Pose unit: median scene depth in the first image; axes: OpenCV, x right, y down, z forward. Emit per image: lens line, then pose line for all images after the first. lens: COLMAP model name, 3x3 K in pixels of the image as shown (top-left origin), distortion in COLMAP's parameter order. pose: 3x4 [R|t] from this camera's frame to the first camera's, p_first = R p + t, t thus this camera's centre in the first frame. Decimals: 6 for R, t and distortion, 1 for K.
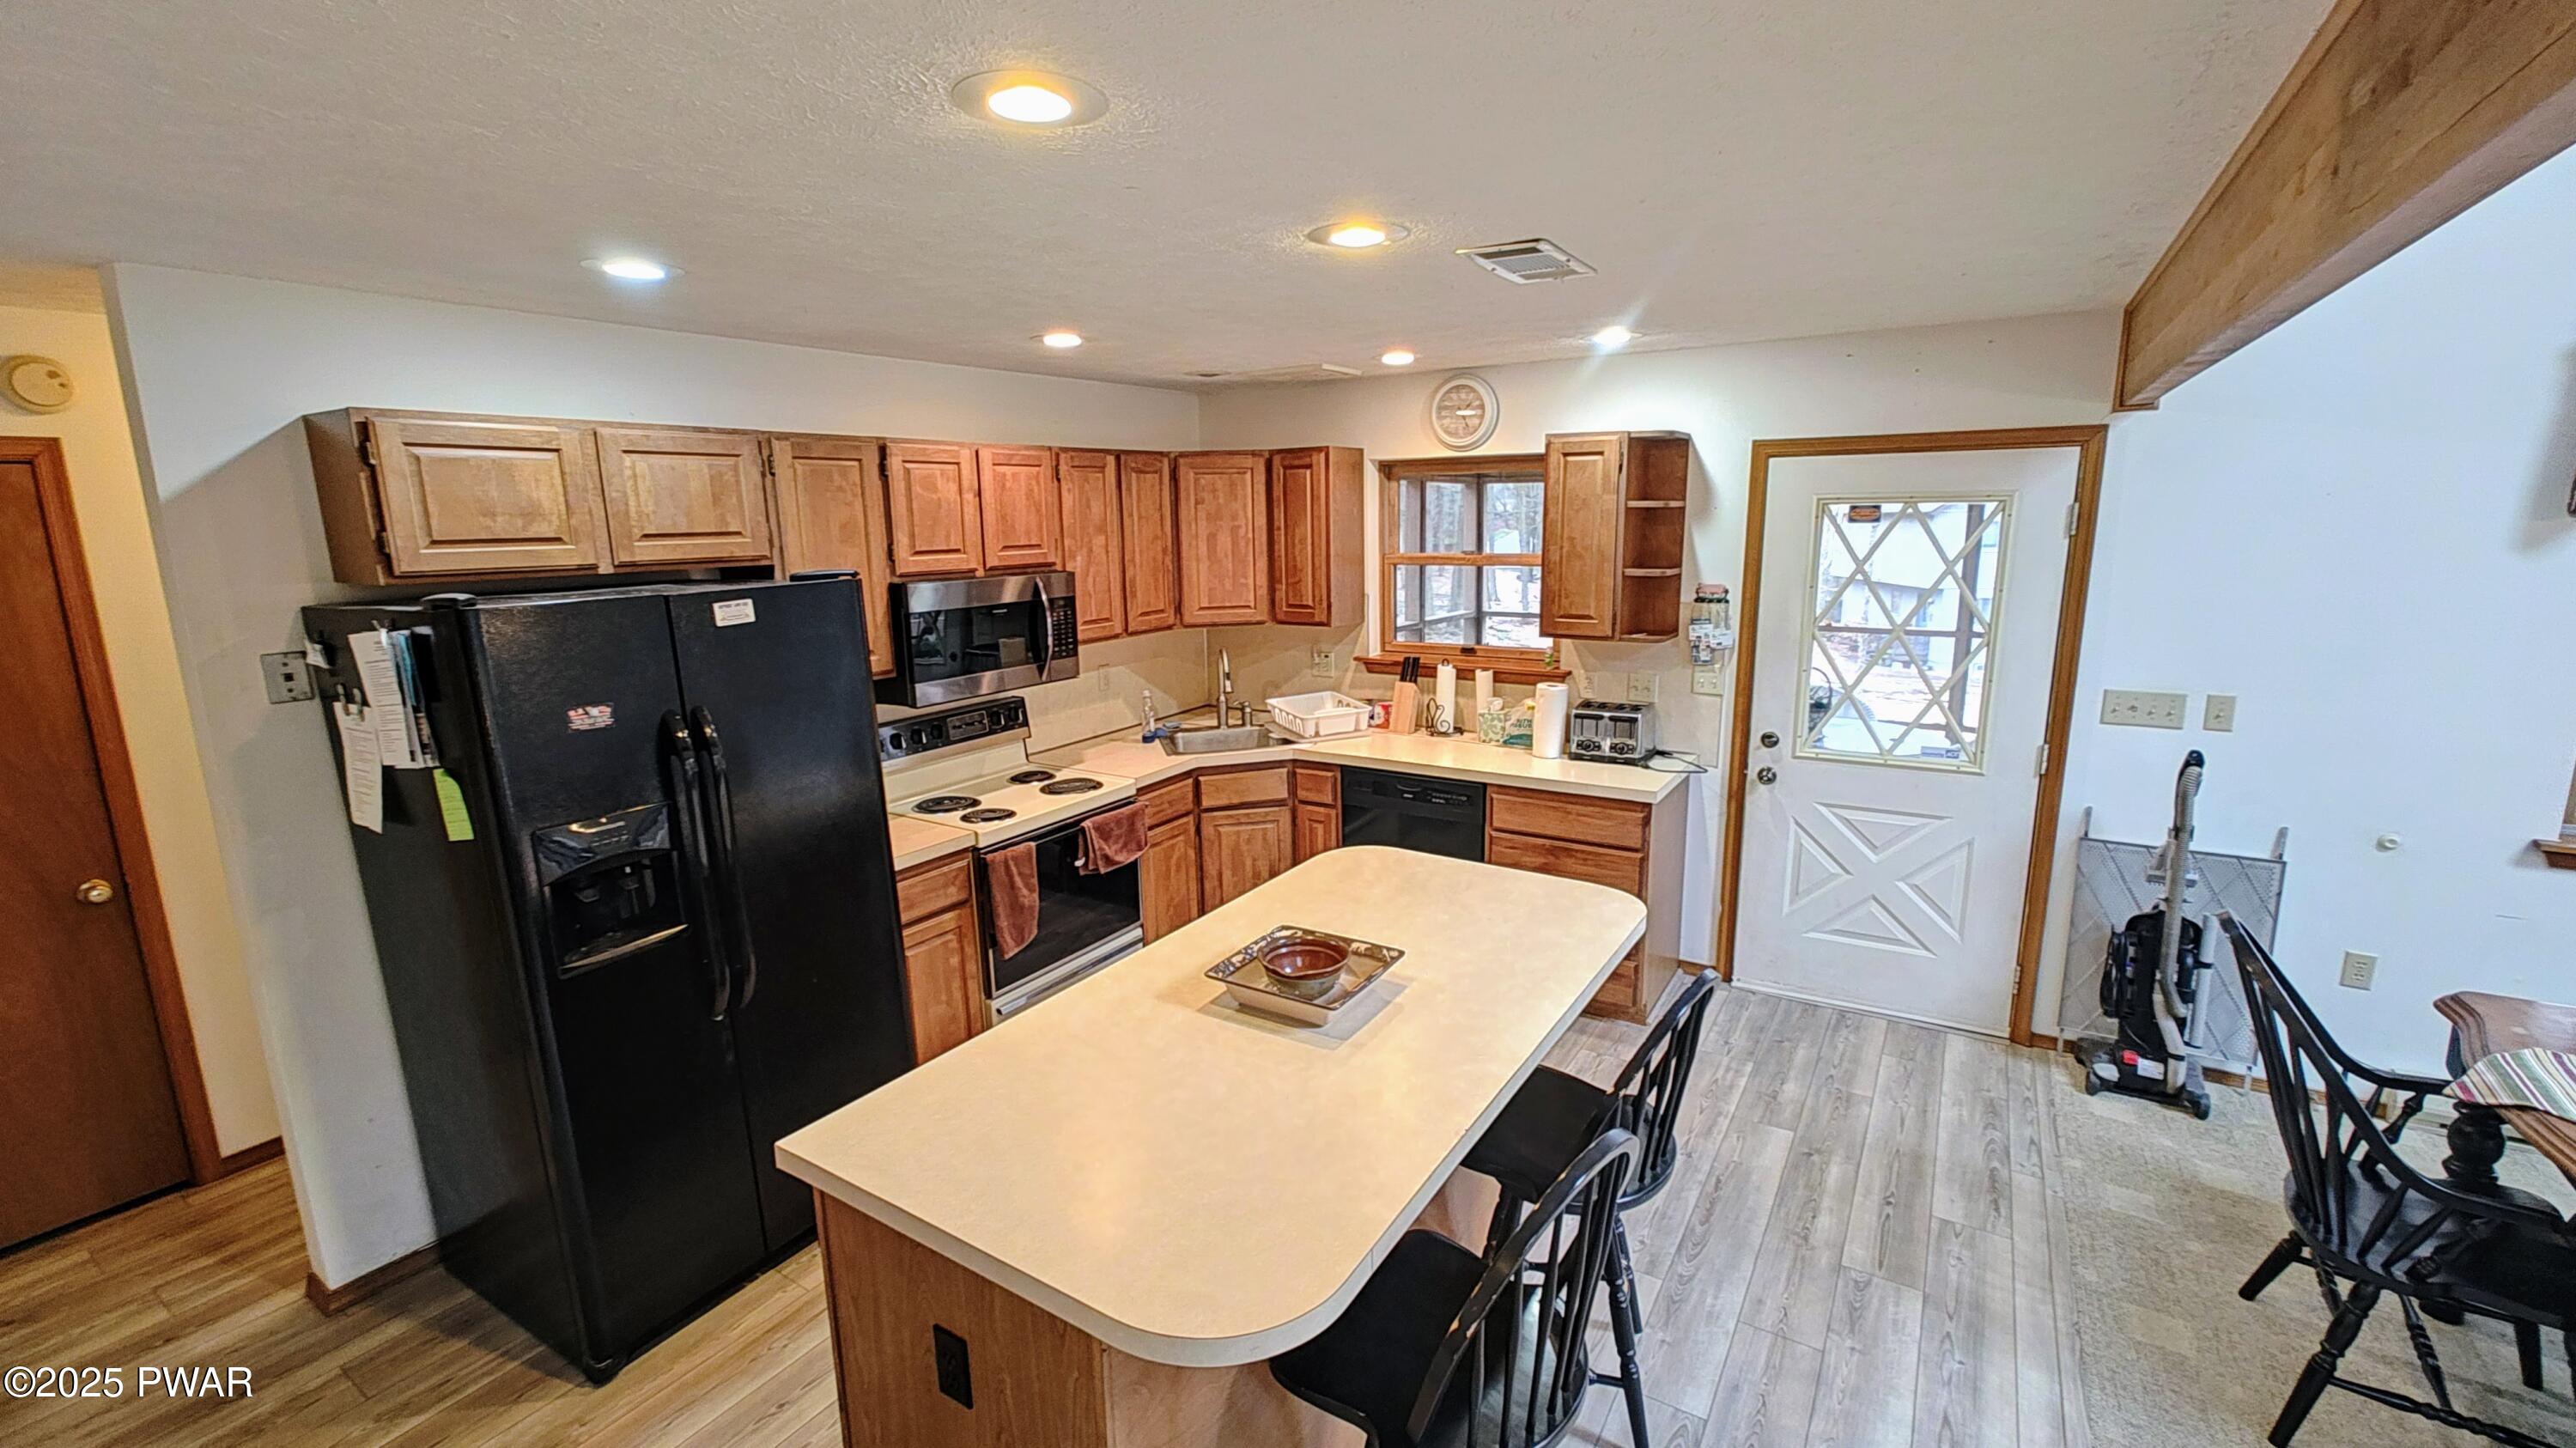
lens RADIAL K [[1065.7, 0, 1295.5], [0, 1065.7, 723.2], [0, 0, 1]] dist [0.004890, 0.000252]
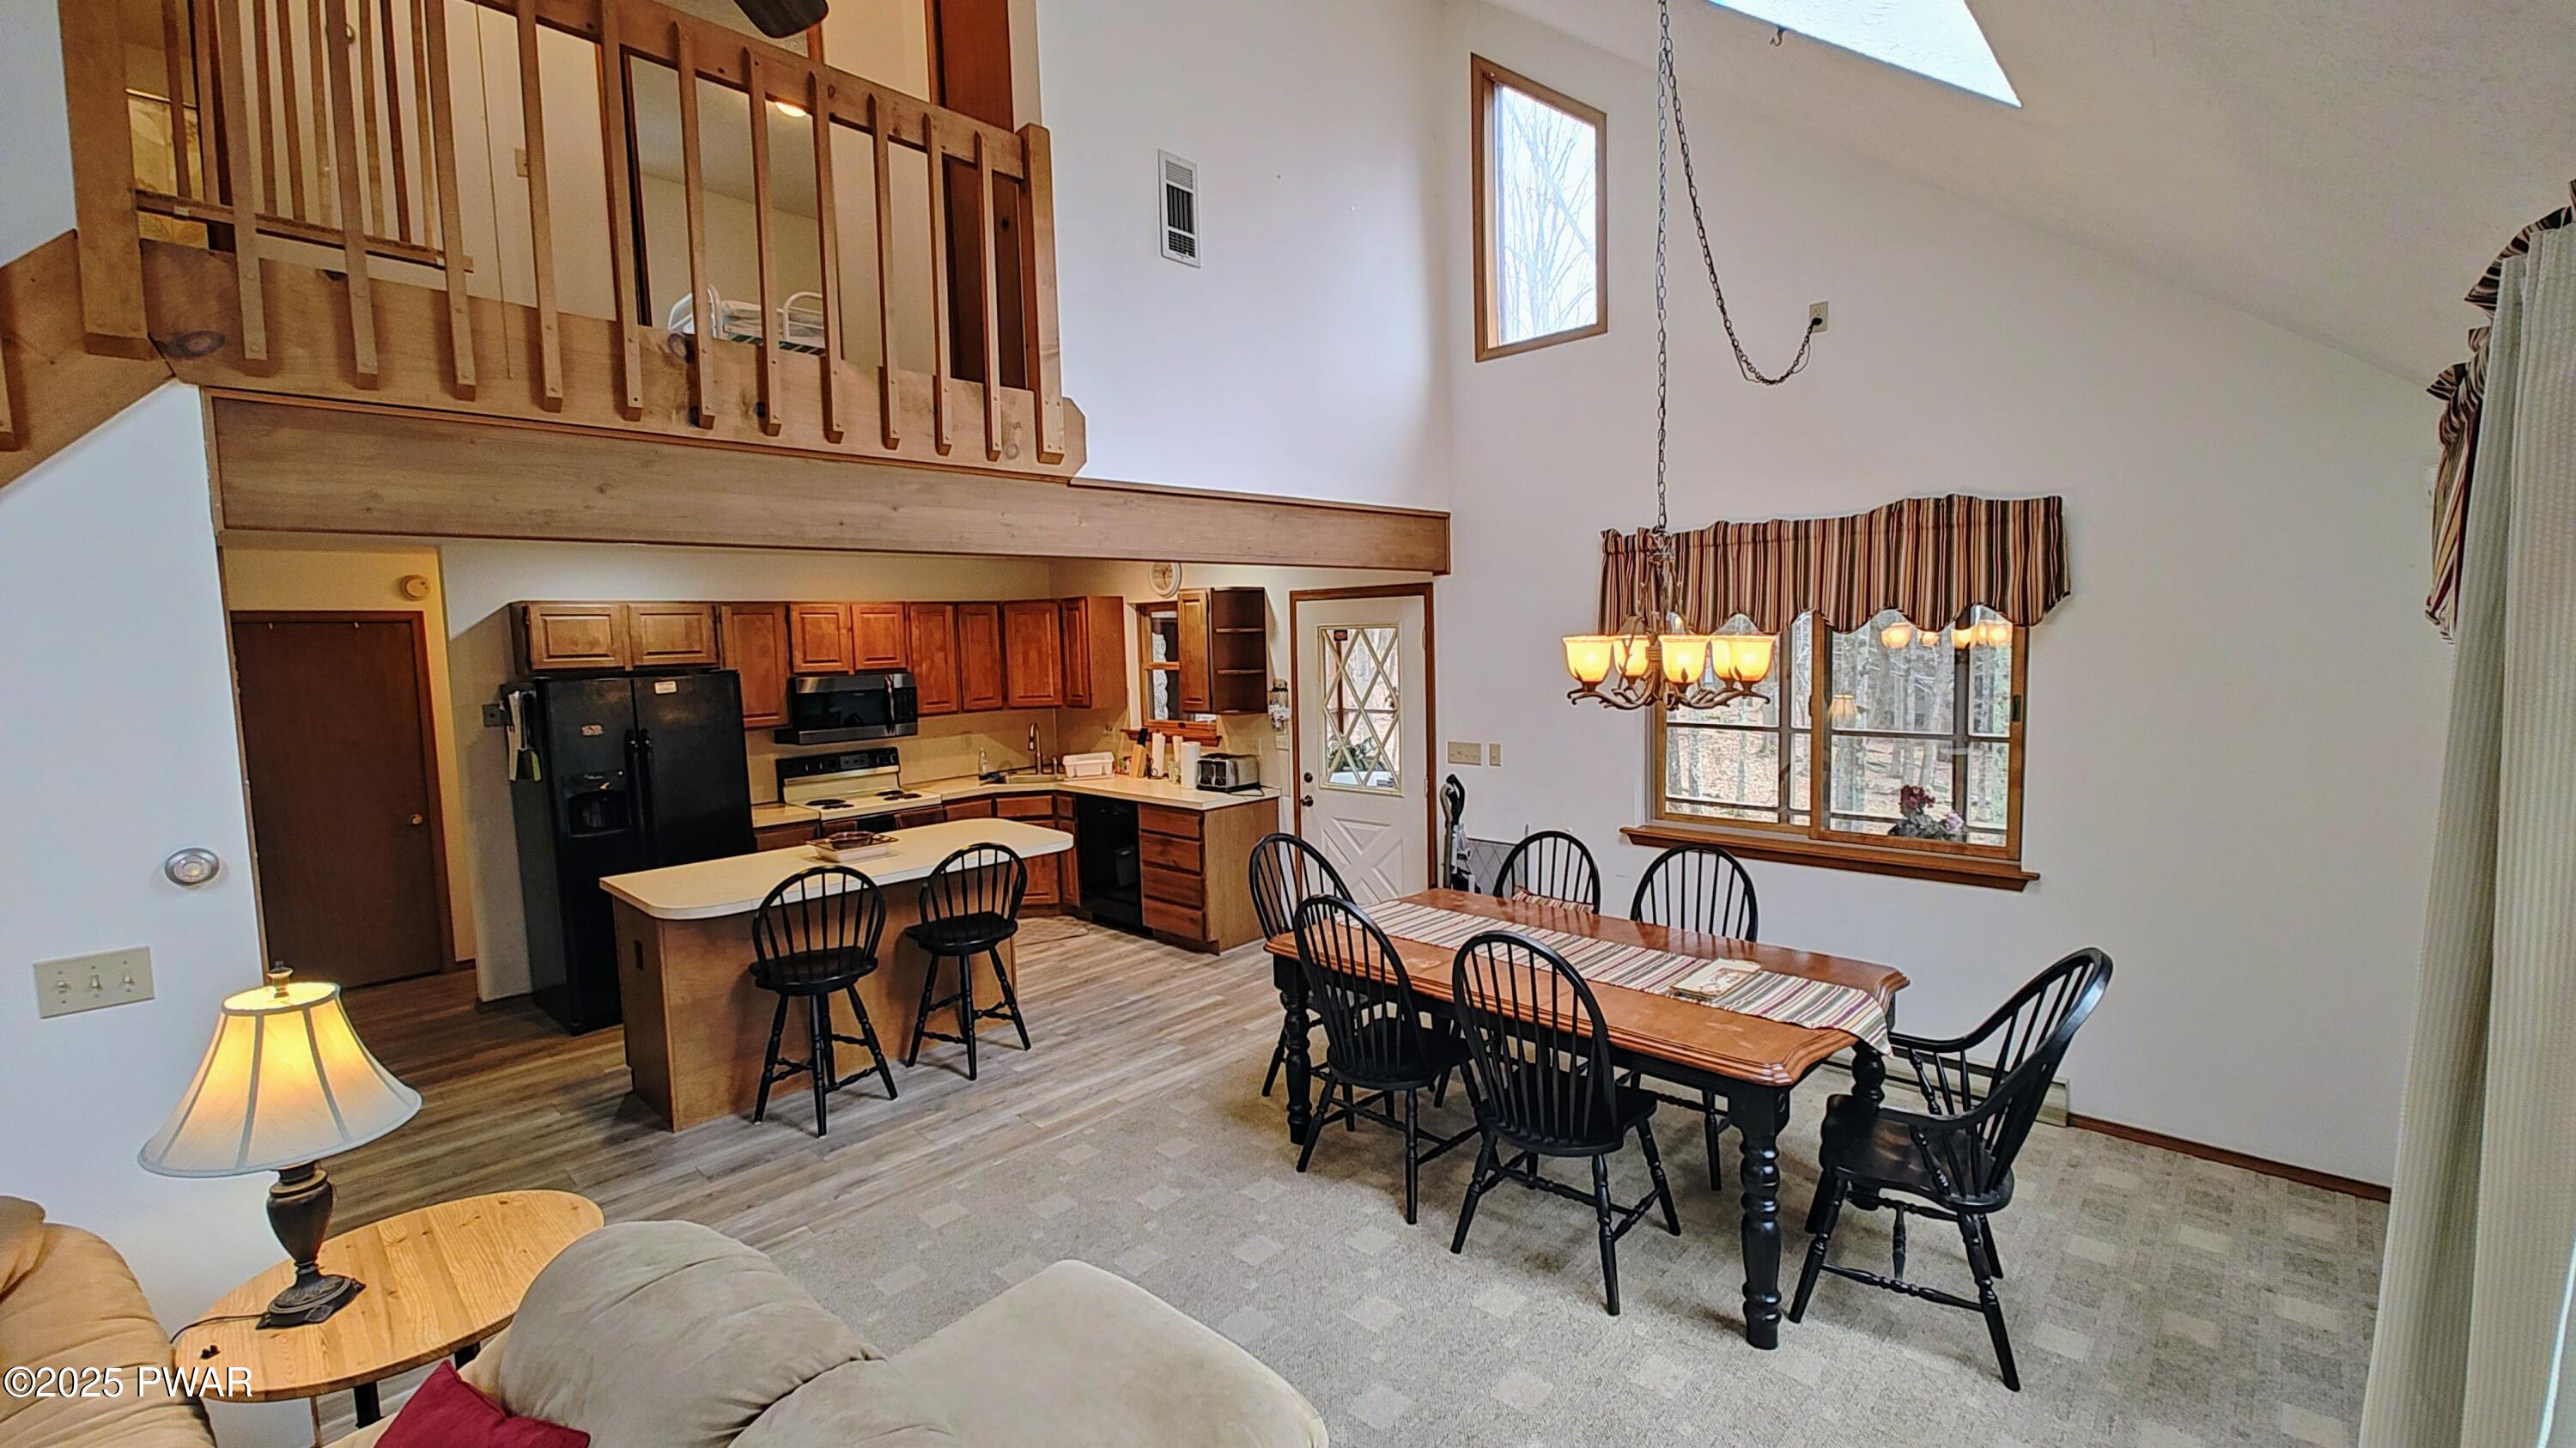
lens RADIAL K [[1063.9, 0, 1273.6], [0, 1063.9, 724.0], [0, 0, 1]] dist [0.015259, 0.000163]
pose [[0.978264, 0.006812, -0.207251, 0.740166], [-0.029121, 0.994069, -0.104779, 0.106011], [0.205308, 0.108537, 0.972660, -0.560160]]
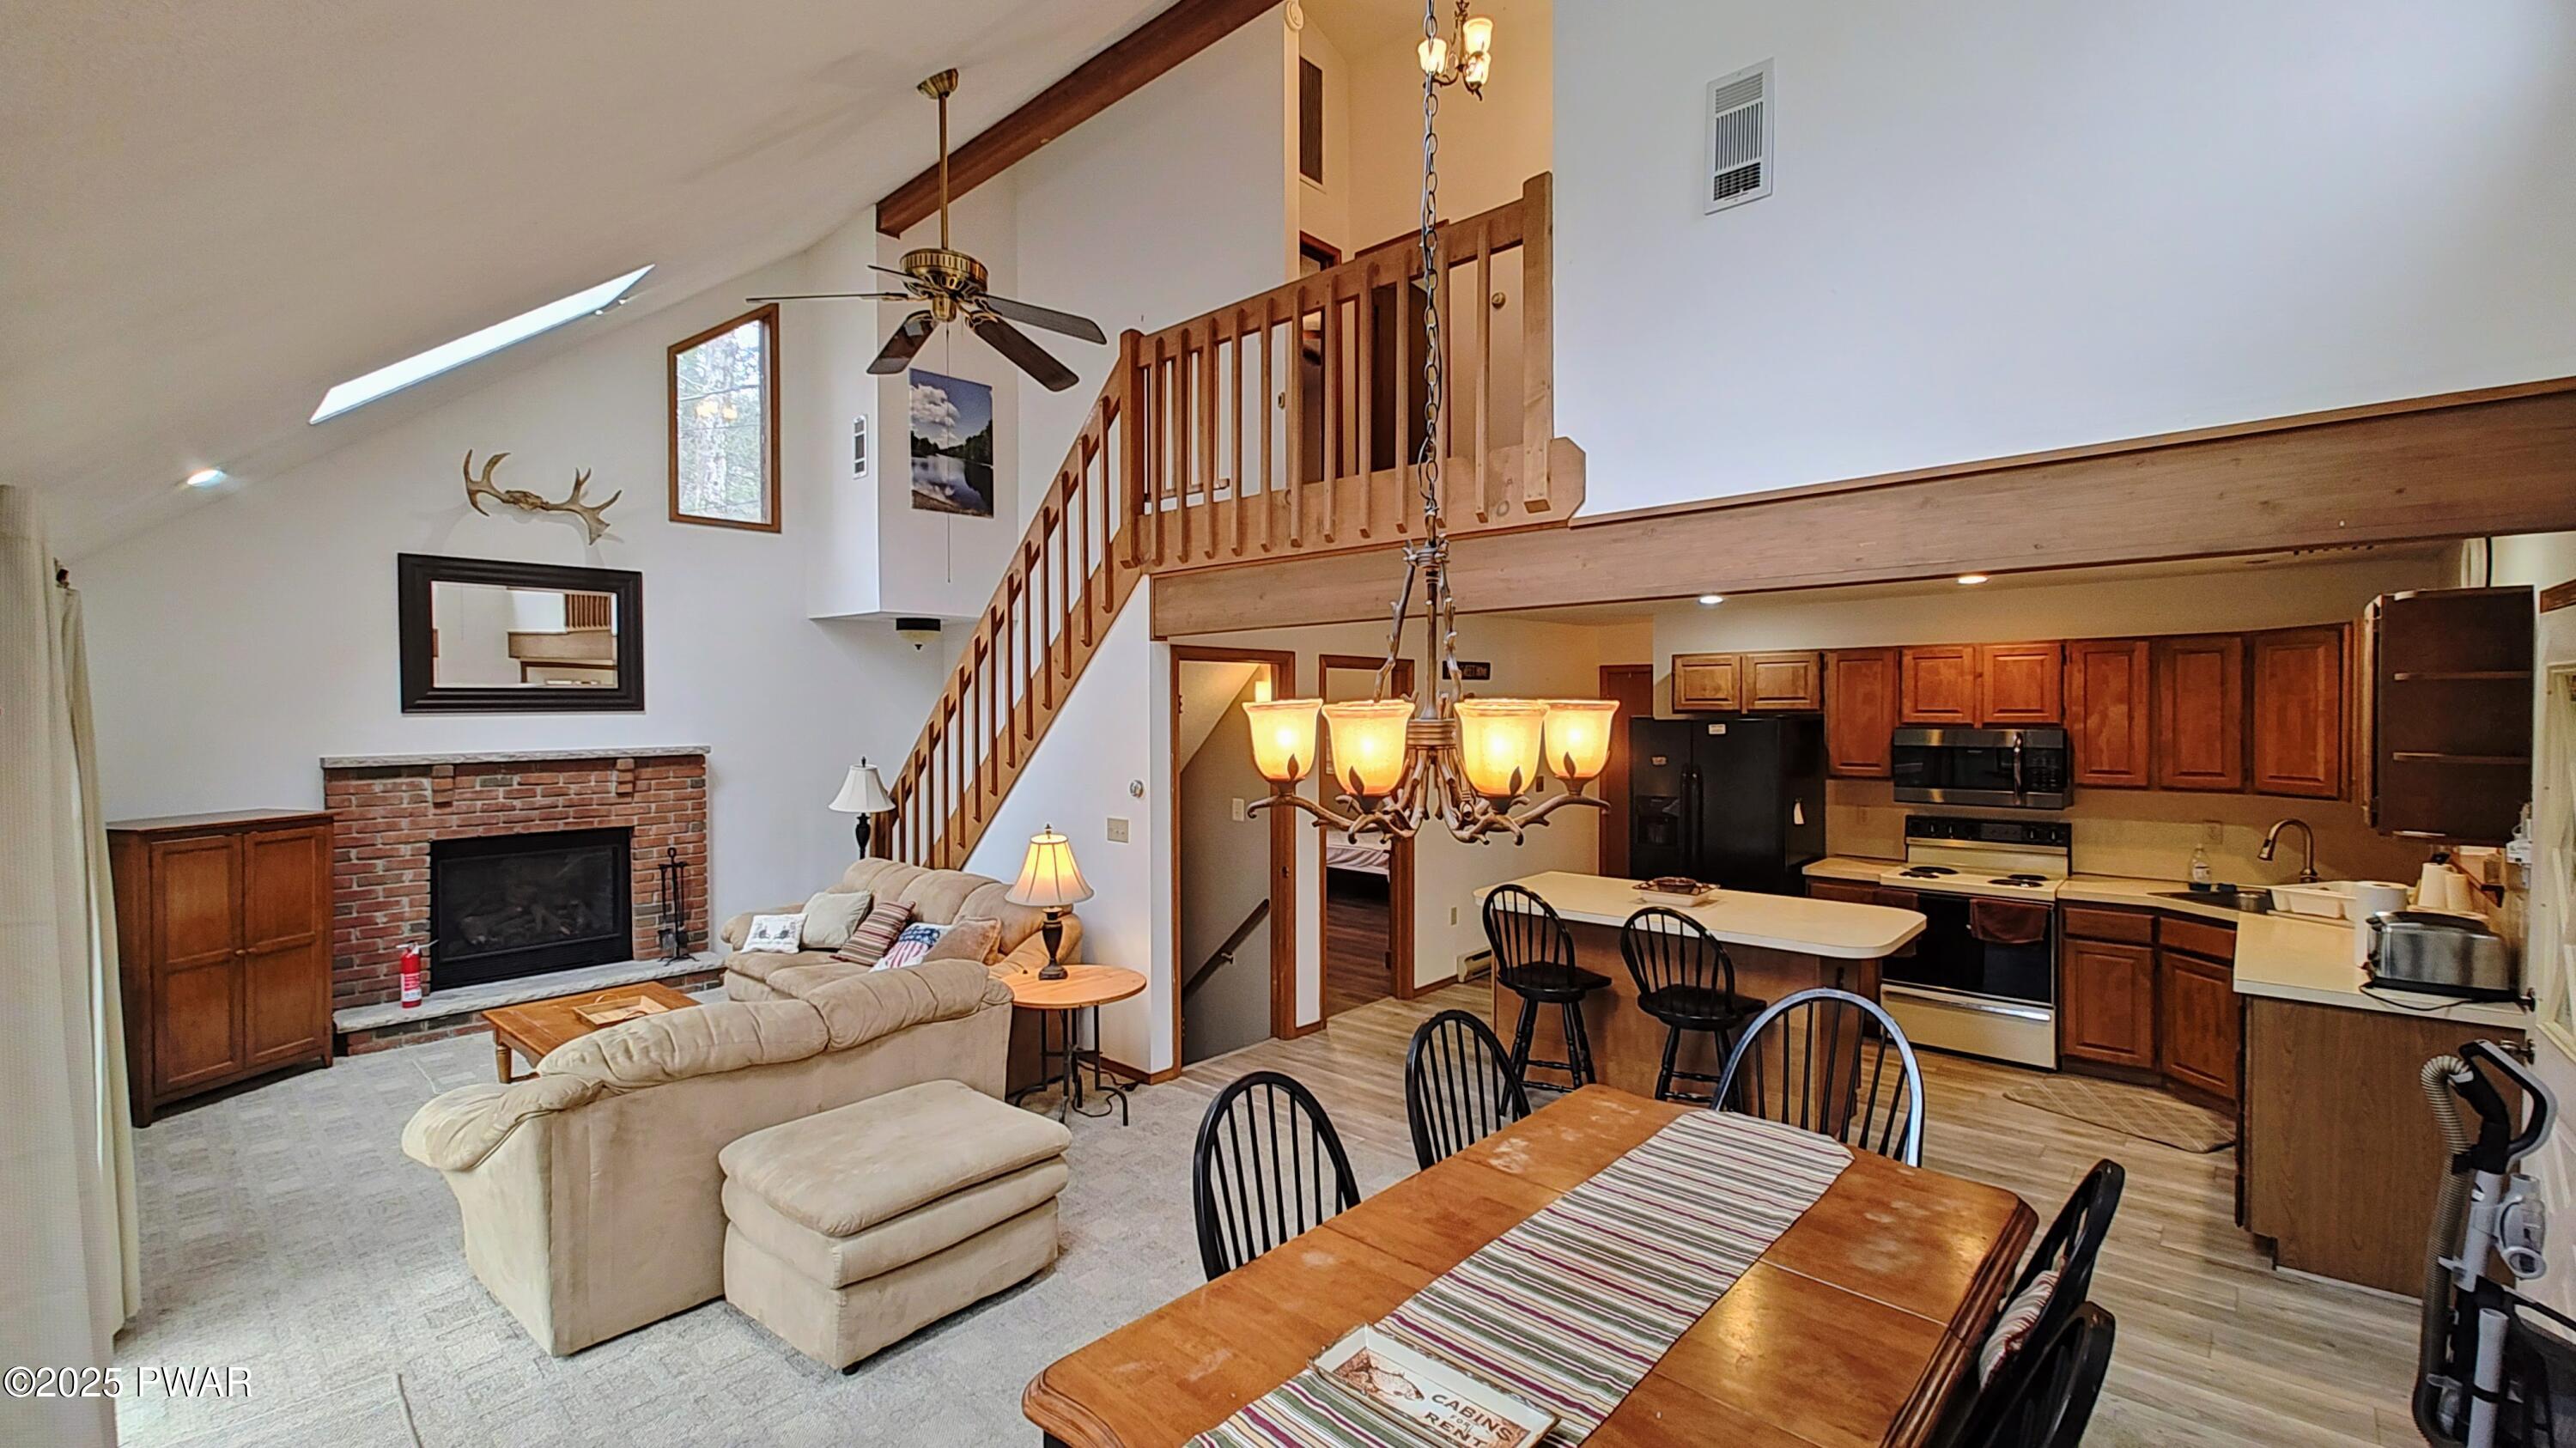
lens RADIAL K [[1051.2, 0, 1298.9], [0, 1051.2, 725.4], [0, 0, 1]] dist [-0.001524, -0.000086]
pose [[-0.161227, 0.034918, -0.986299, 1.292008], [-0.185073, 0.980575, 0.064969, -0.058799], [0.969409, 0.193012, -0.151633, 0.279226]]
